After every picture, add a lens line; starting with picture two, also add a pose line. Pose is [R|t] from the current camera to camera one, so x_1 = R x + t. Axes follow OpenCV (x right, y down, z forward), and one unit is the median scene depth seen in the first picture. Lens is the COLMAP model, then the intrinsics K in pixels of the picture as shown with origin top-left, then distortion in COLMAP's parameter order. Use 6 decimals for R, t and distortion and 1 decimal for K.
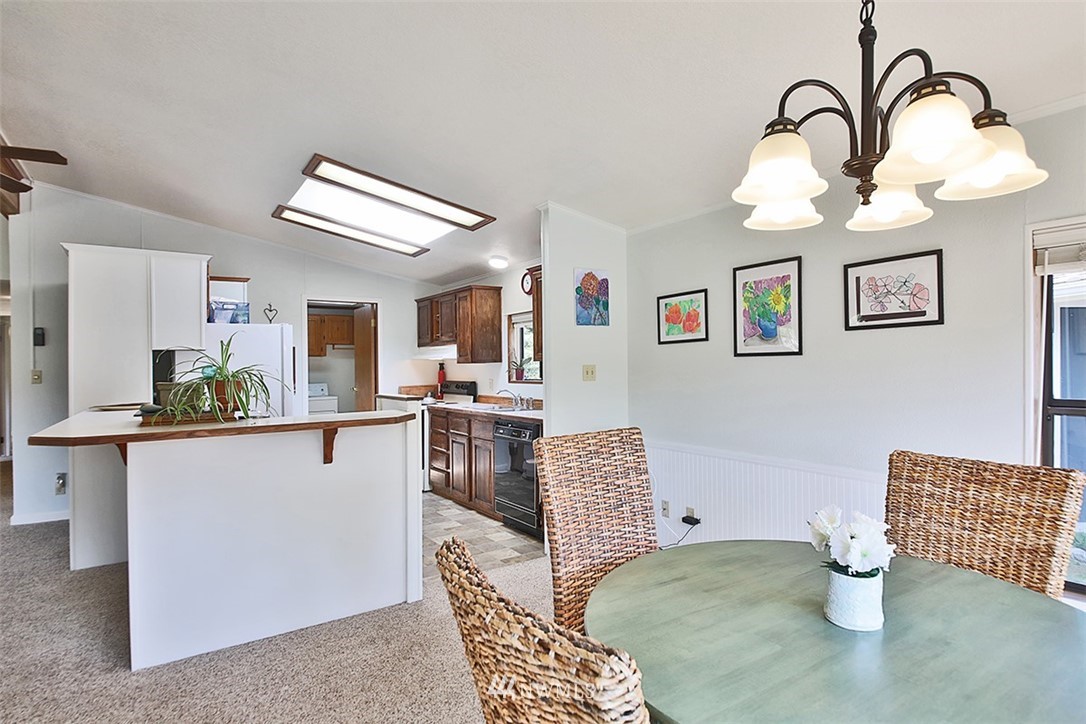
lens RADIAL K [[565.4, 0, 543.0], [0, 565.4, 362.0], [0, 0, 1]] dist [0.018386, -0.000203]
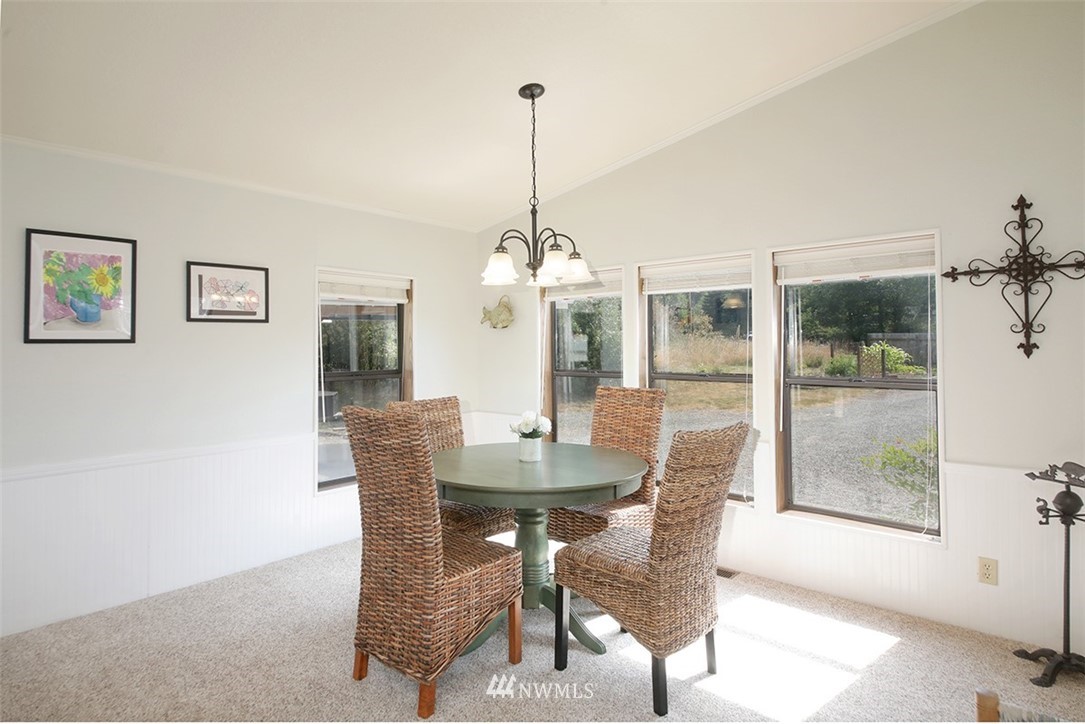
lens RADIAL K [[598.8, 0, 541.4], [0, 598.8, 335.7], [0, 0, 1]] dist [0.002263, -0.000046]
pose [[-0.238495, 0.034143, 0.970543, -0.687872], [0.005046, 0.999412, -0.033918, 0.013345], [-0.971131, -0.003192, -0.238527, 0.569284]]
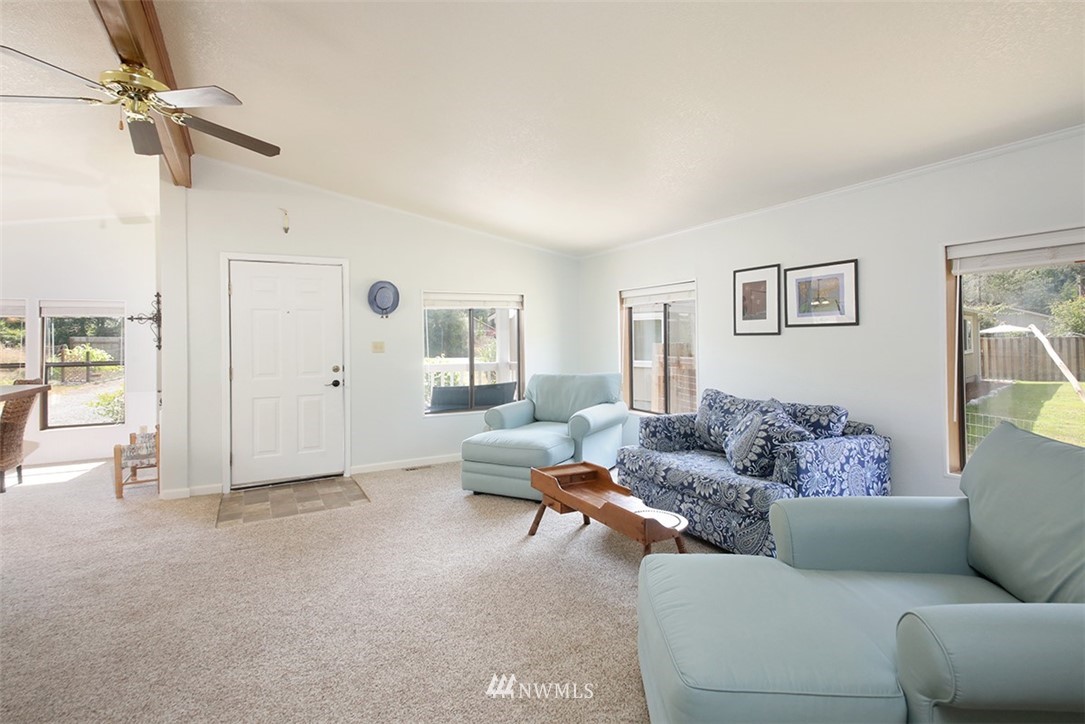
lens RADIAL K [[547.7, 0, 542.9], [0, 547.7, 342.7], [0, 0, 1]] dist [0.028207, -0.000378]
pose [[-0.992219, 0.027057, 0.121533, -1.819370], [0.026578, 0.999631, -0.005564, 0.042873], [-0.121638, -0.002290, -0.992572, 1.715526]]
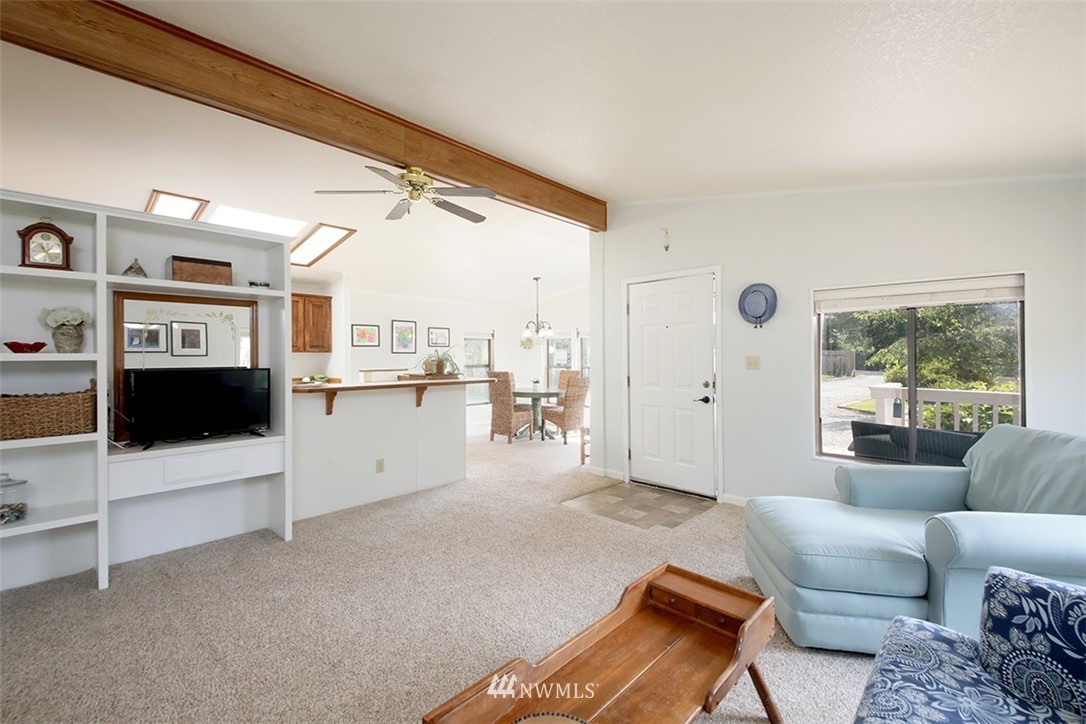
lens RADIAL K [[470.9, 0, 543.0], [0, 470.9, 362.0], [0, 0, 1]] dist [0.000775, -0.000458]
pose [[-0.202276, 0.002175, 0.979326, -2.236719], [-0.007838, 0.999962, -0.003840, 0.040901], [-0.979297, -0.008453, -0.202252, 0.831422]]
